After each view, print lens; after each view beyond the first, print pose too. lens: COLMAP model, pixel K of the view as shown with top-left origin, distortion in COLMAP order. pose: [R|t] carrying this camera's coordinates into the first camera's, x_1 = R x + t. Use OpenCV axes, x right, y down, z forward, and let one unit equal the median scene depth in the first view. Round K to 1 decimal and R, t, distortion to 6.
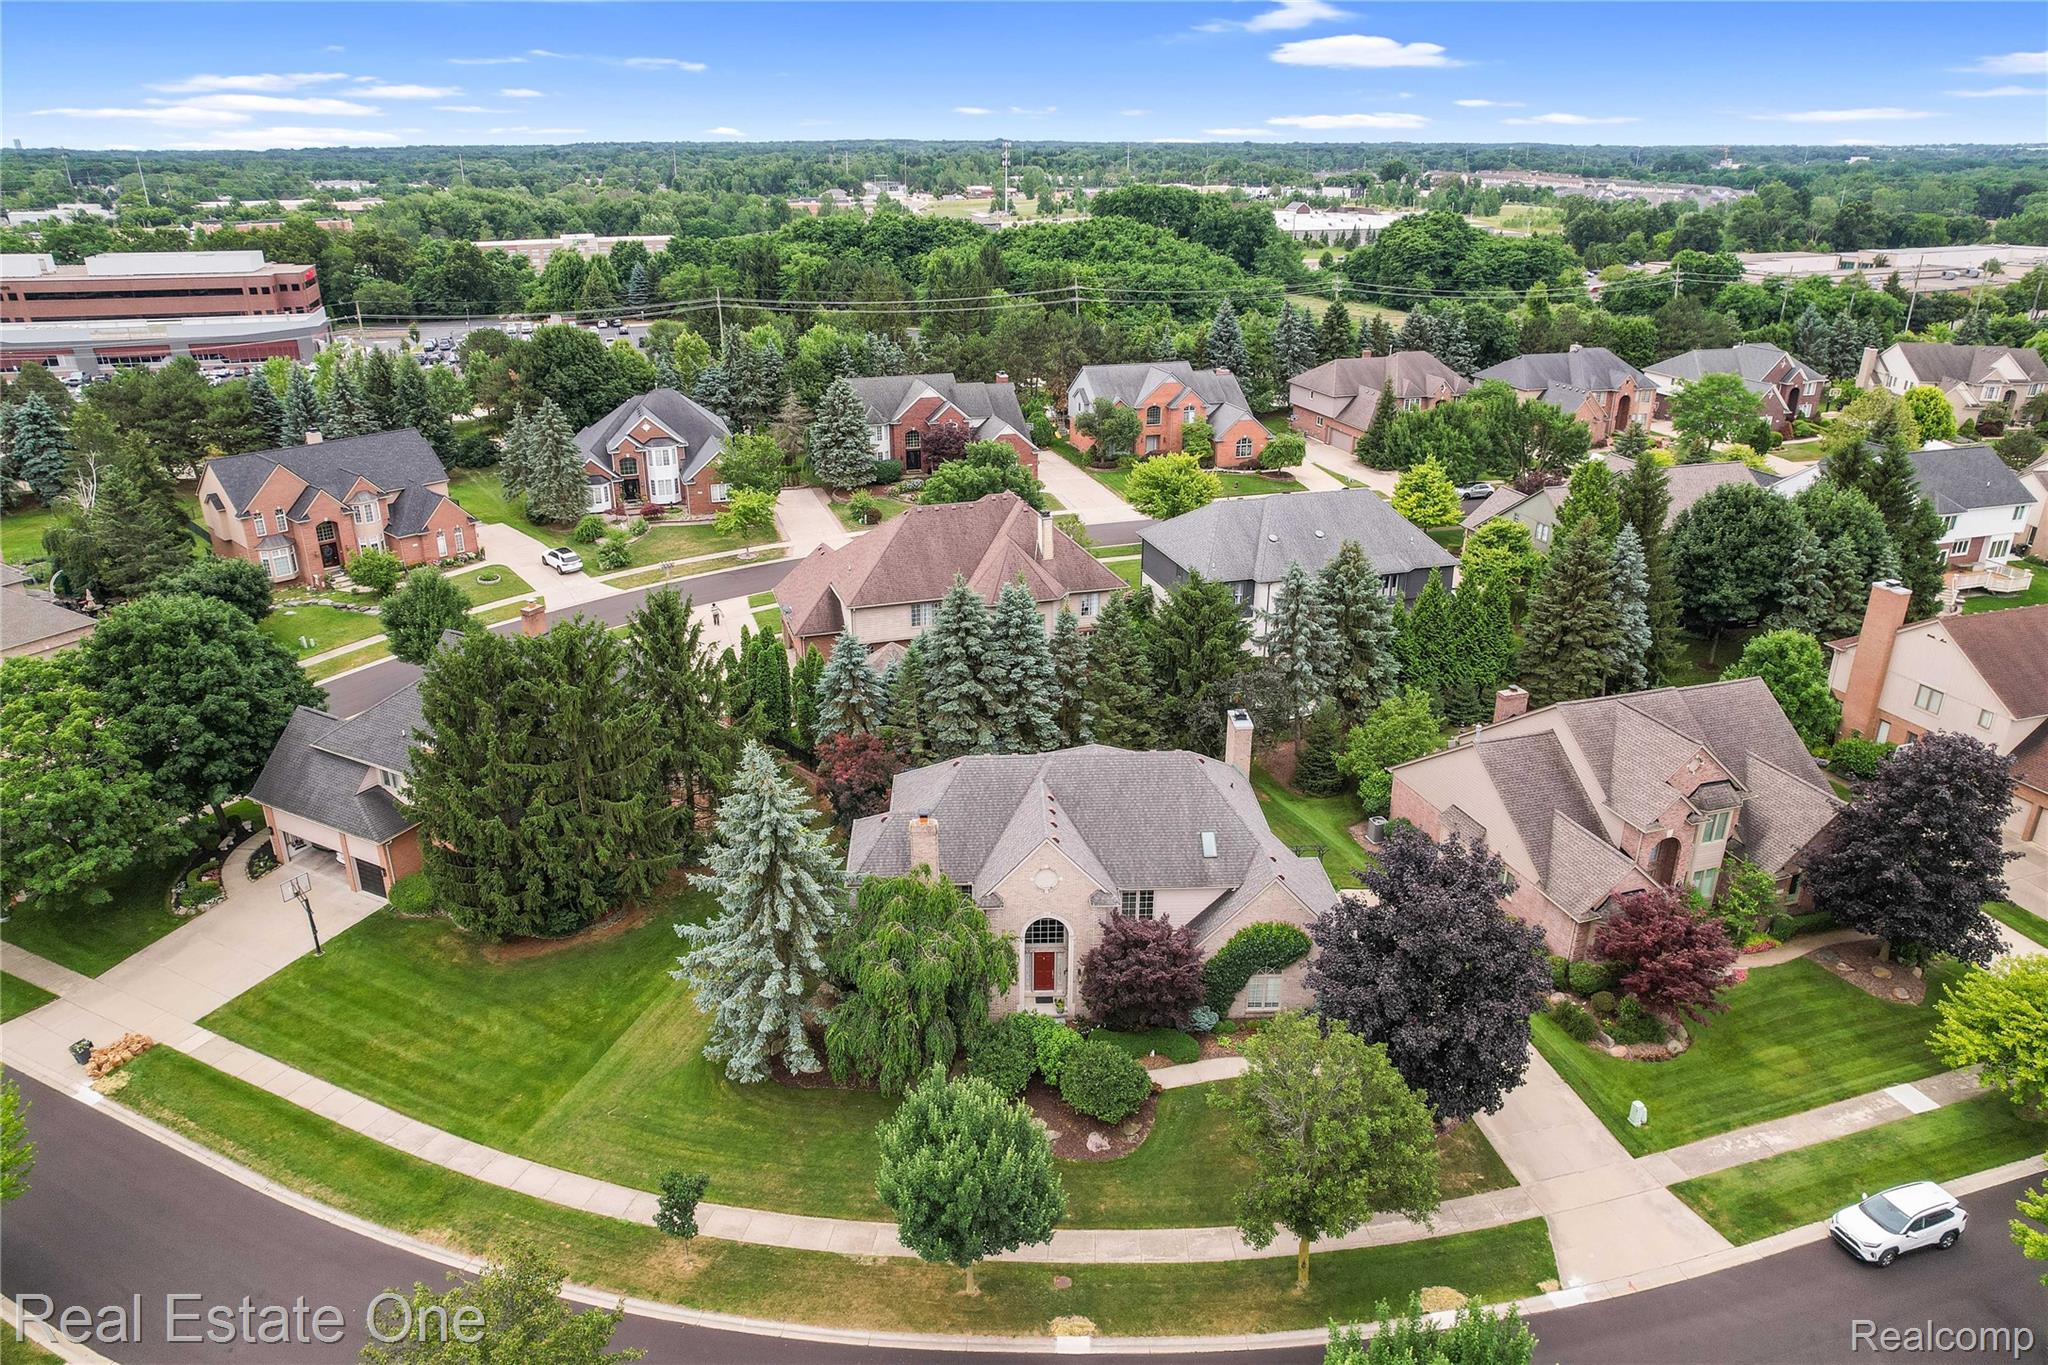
lens RADIAL K [[1331.2, 0, 1024.0], [0, 1331.2, 682.5], [0, 0, 1]] dist [-0.088158, 0.082054]
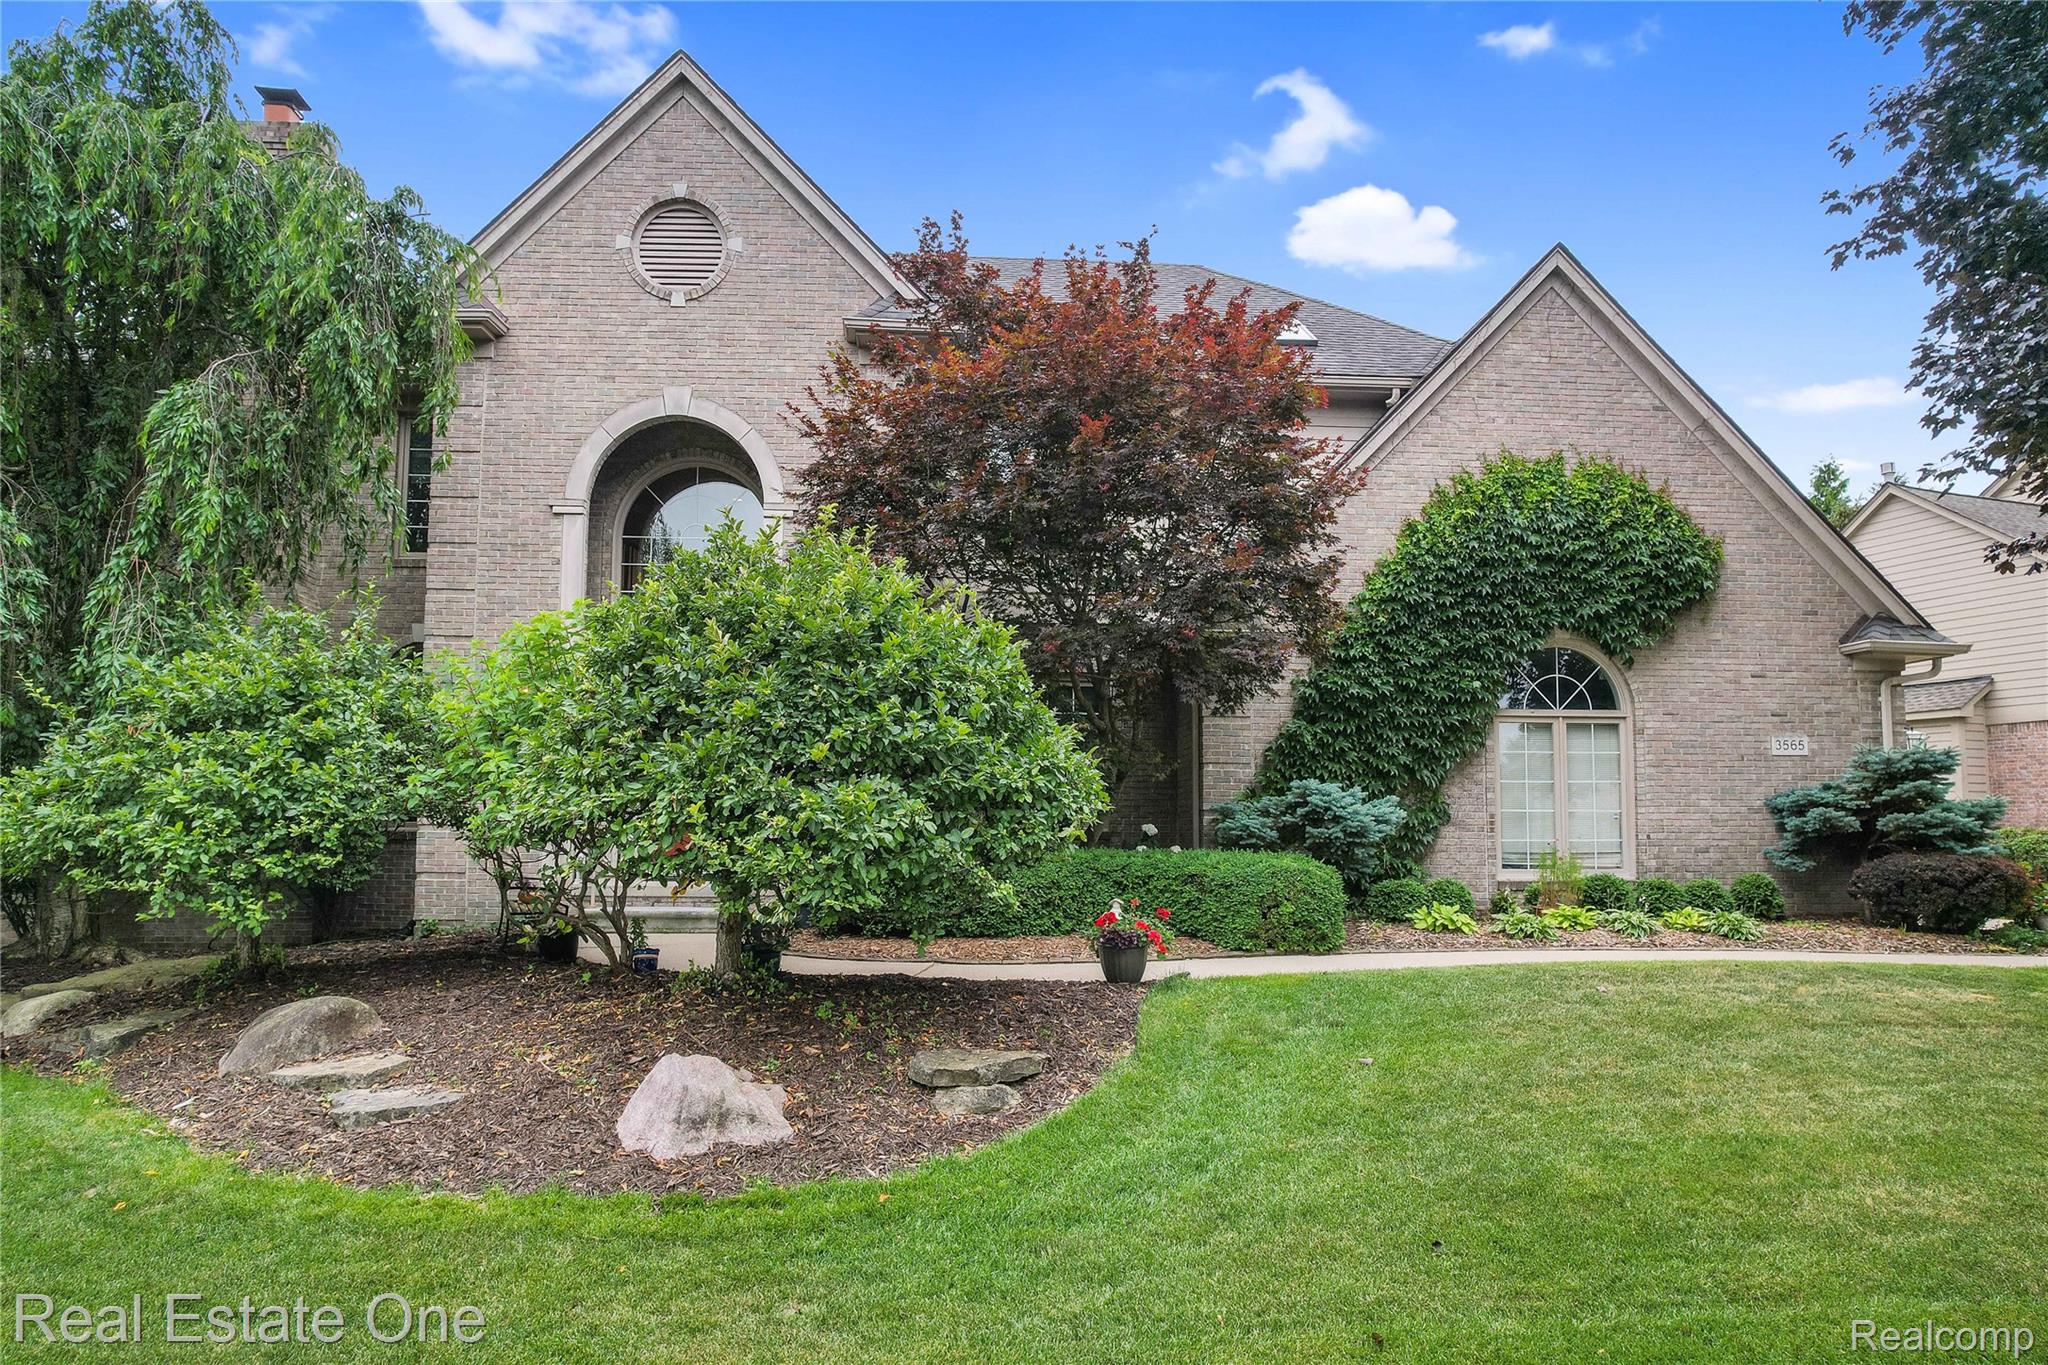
lens RADIAL K [[1373.5, 0, 1027.3], [0, 1373.5, 726.0], [0, 0, 1]] dist [-0.087033, 0.090468]
pose [[0.999708, 0.004890, 0.023672, 0.058676], [0.006463, 0.889608, -0.456680, 0.261241], [-0.023292, 0.456700, 0.889316, 0.596733]]
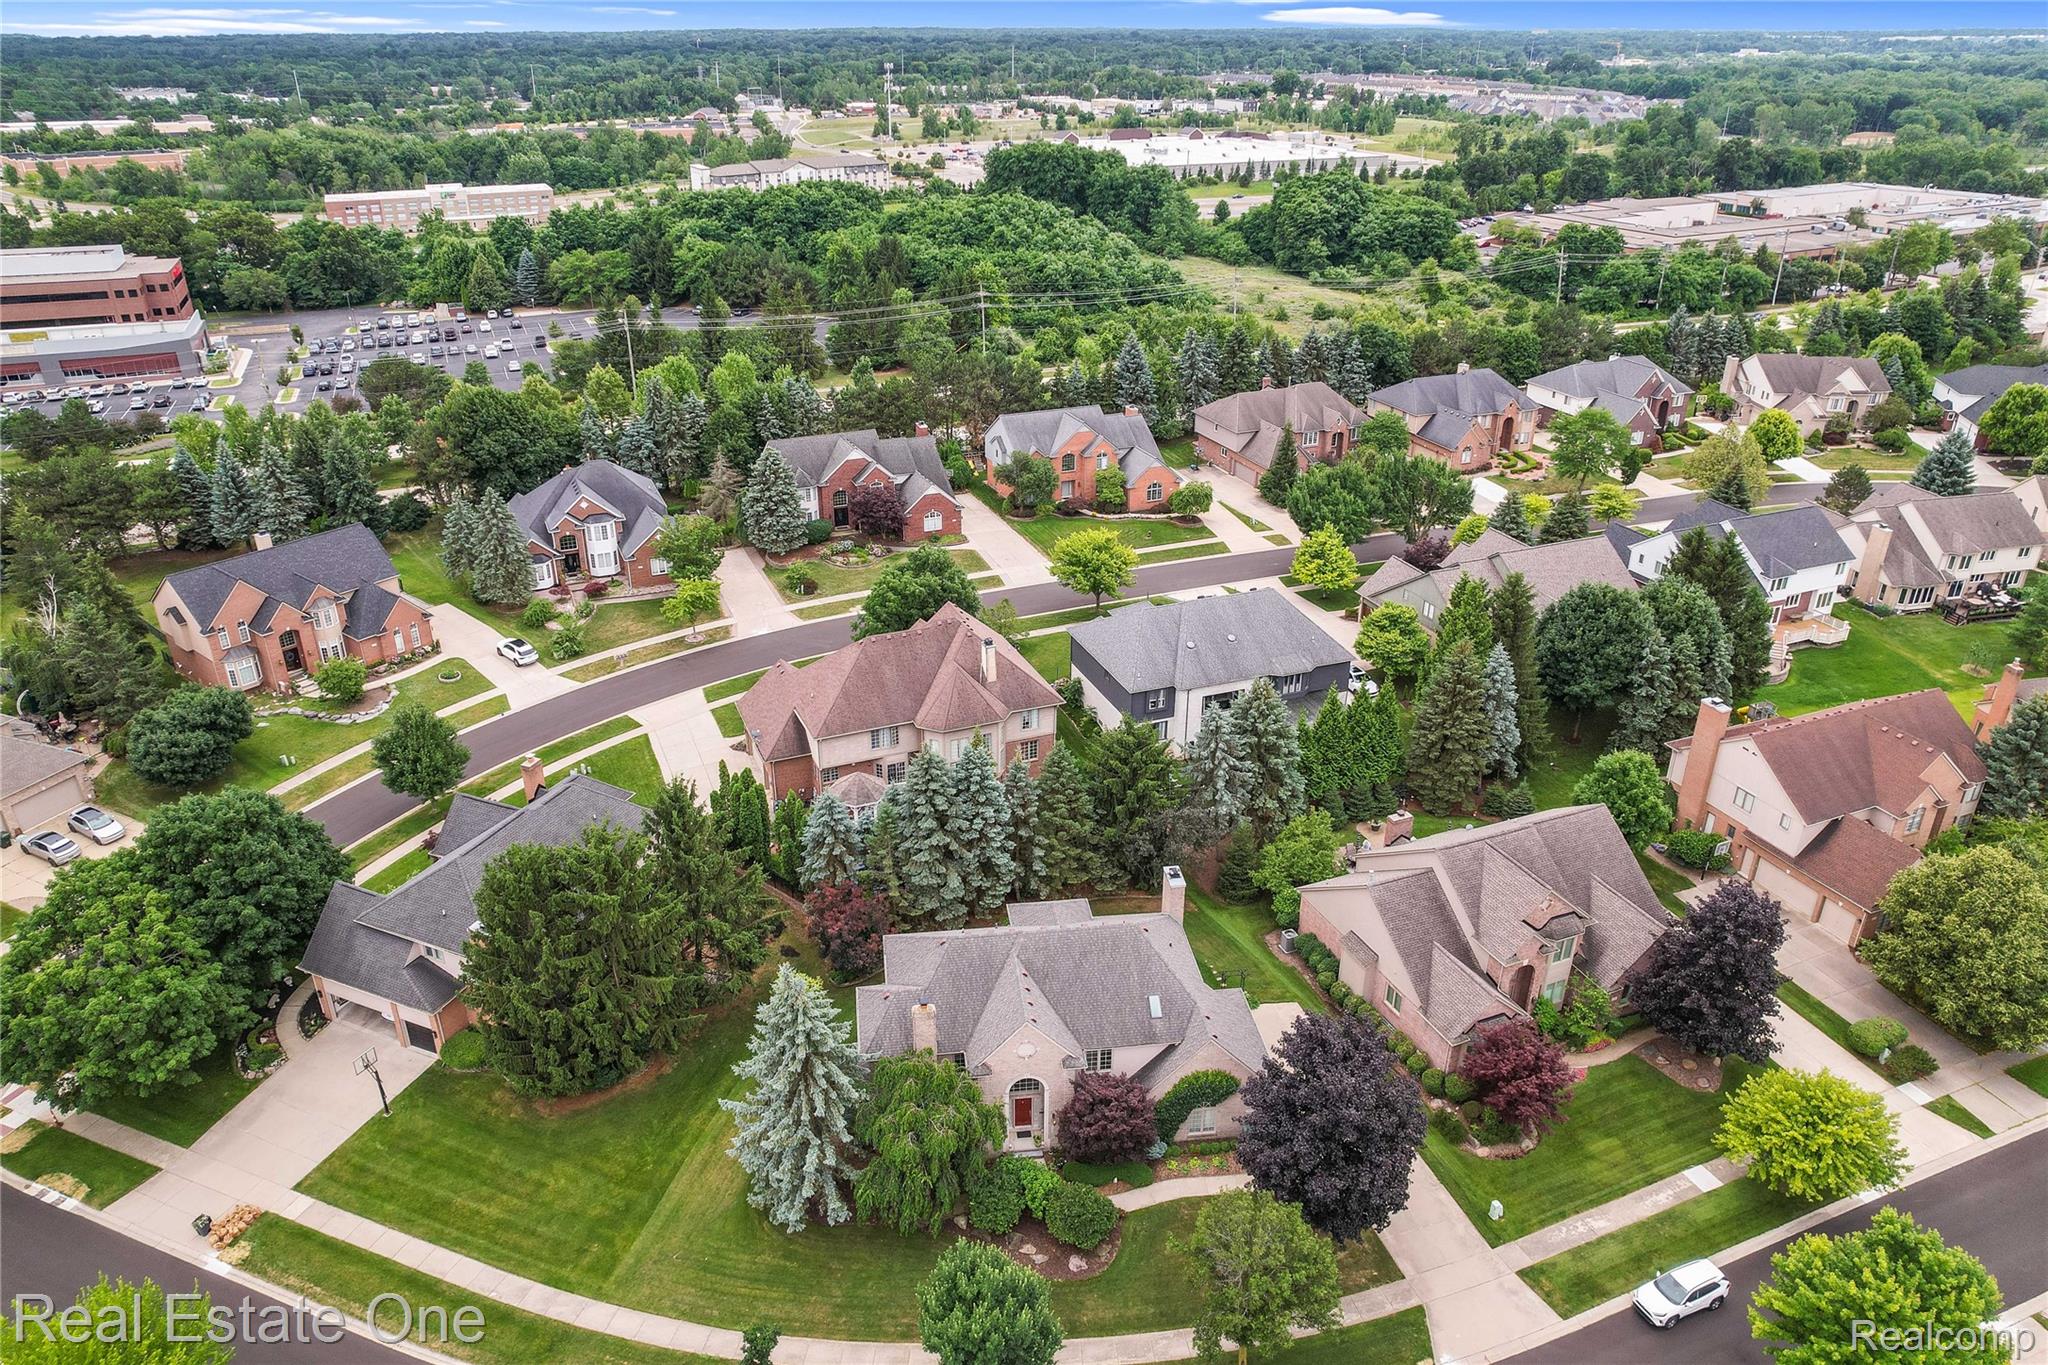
lens RADIAL K [[1358.7, 0, 1027.0], [0, 1358.7, 705.9], [0, 0, 1]] dist [-0.085526, 0.079334]
pose [[0.996486, -0.036694, 0.075293, -0.048188], [0.031110, 0.996770, 0.074043, -0.194531], [-0.077766, -0.071441, 0.994409, -0.164328]]
